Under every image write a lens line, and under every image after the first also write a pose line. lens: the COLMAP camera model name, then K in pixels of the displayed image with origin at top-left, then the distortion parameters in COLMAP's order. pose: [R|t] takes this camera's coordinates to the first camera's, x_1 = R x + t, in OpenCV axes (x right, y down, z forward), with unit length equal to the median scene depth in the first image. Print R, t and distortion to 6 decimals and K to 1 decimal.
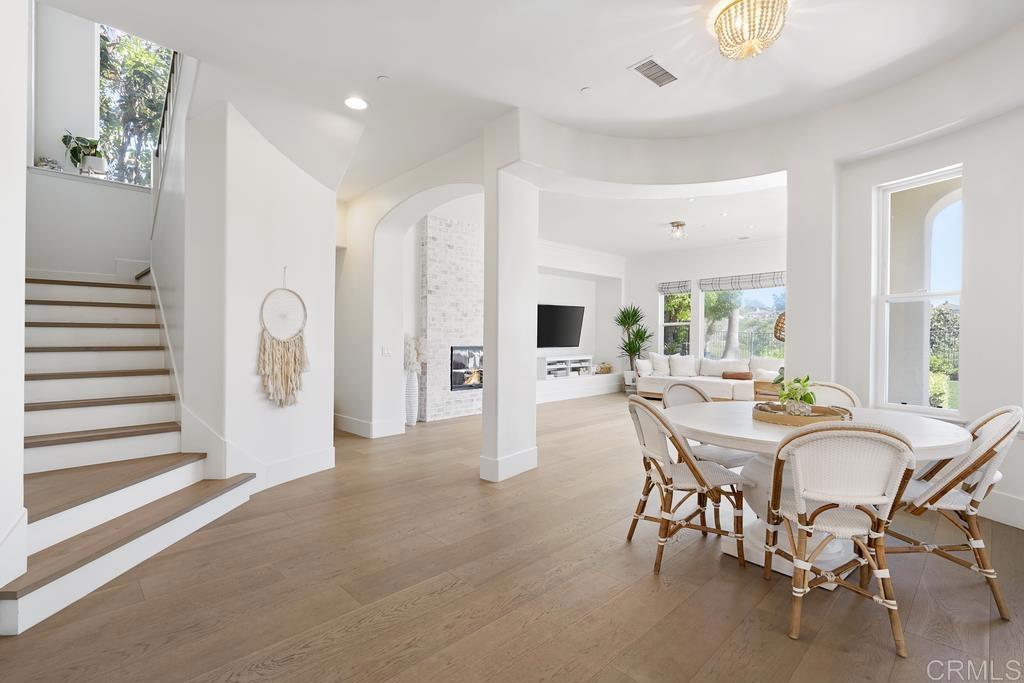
lens RADIAL K [[437.4, 0, 506.1], [0, 437.4, 365.7], [0, 0, 1]] dist [0.000437, 0.000071]
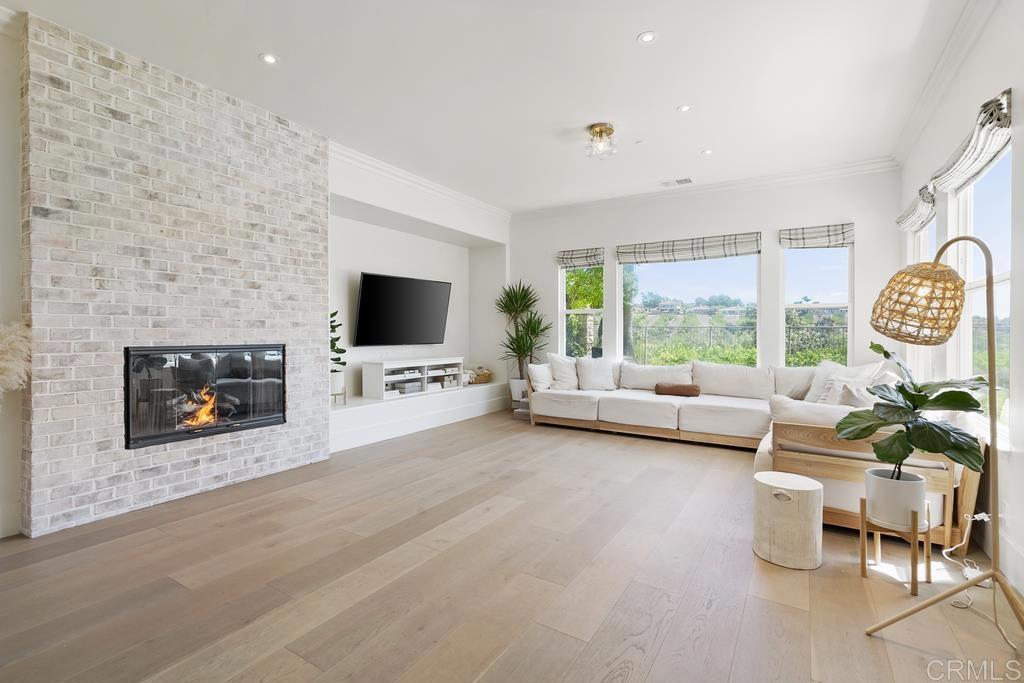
lens RADIAL K [[459.9, 0, 512.0], [0, 459.9, 341.5], [0, 0, 1]] dist [0.000438, 0.000457]
pose [[0.963780, 0.001542, 0.266693, 0.090245], [0.009118, 0.999208, -0.038728, -0.021059], [-0.266541, 0.039757, 0.963003, 0.340473]]
